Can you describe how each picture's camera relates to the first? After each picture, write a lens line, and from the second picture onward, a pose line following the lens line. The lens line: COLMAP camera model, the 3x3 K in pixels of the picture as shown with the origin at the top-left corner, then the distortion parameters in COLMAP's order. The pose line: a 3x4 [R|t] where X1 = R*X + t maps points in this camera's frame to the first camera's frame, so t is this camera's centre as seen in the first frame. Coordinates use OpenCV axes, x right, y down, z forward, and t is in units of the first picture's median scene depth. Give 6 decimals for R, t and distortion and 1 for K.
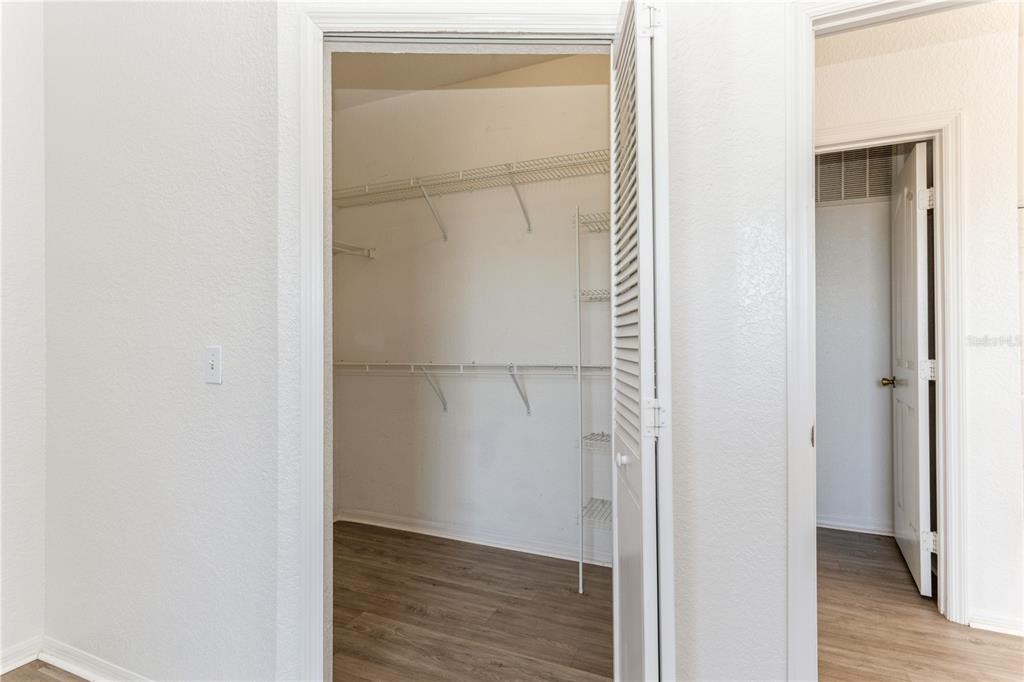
lens RADIAL K [[506.9, 0, 511.3], [0, 506.9, 340.4], [0, 0, 1]] dist [0.027735, 0.002720]
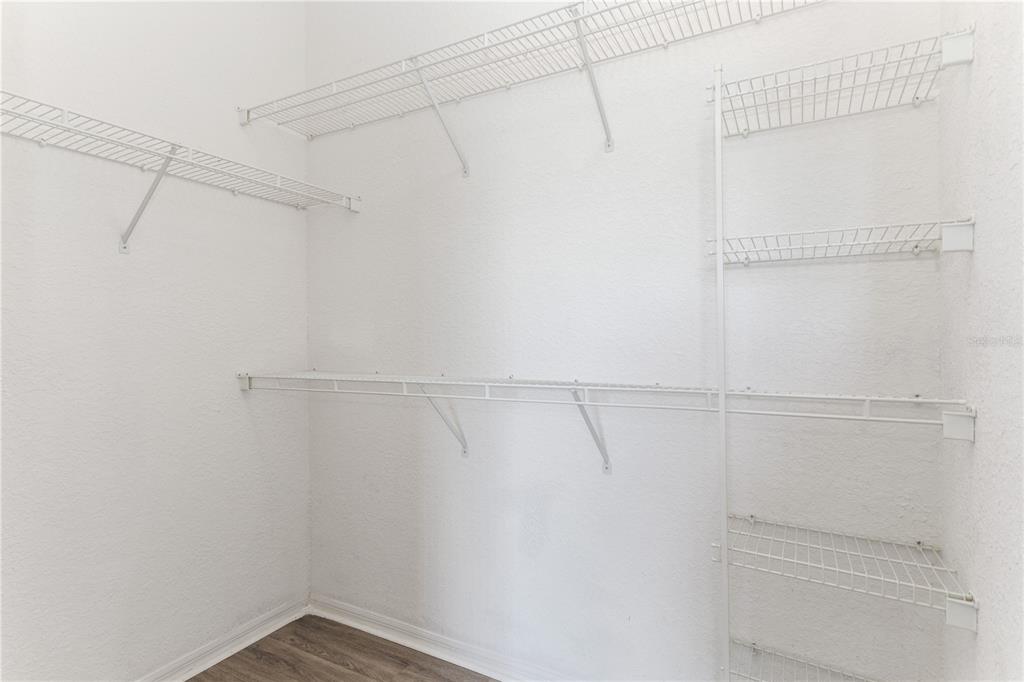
lens RADIAL K [[538.8, 0, 510.0], [0, 538.8, 341.1], [0, 0, 1]] dist [0.000135, 0.000012]
pose [[0.994922, 0.001766, -0.100633, -0.012492], [-0.001679, 0.999998, 0.000956, 0.000861], [0.100634, -0.000782, 0.994923, 0.381997]]
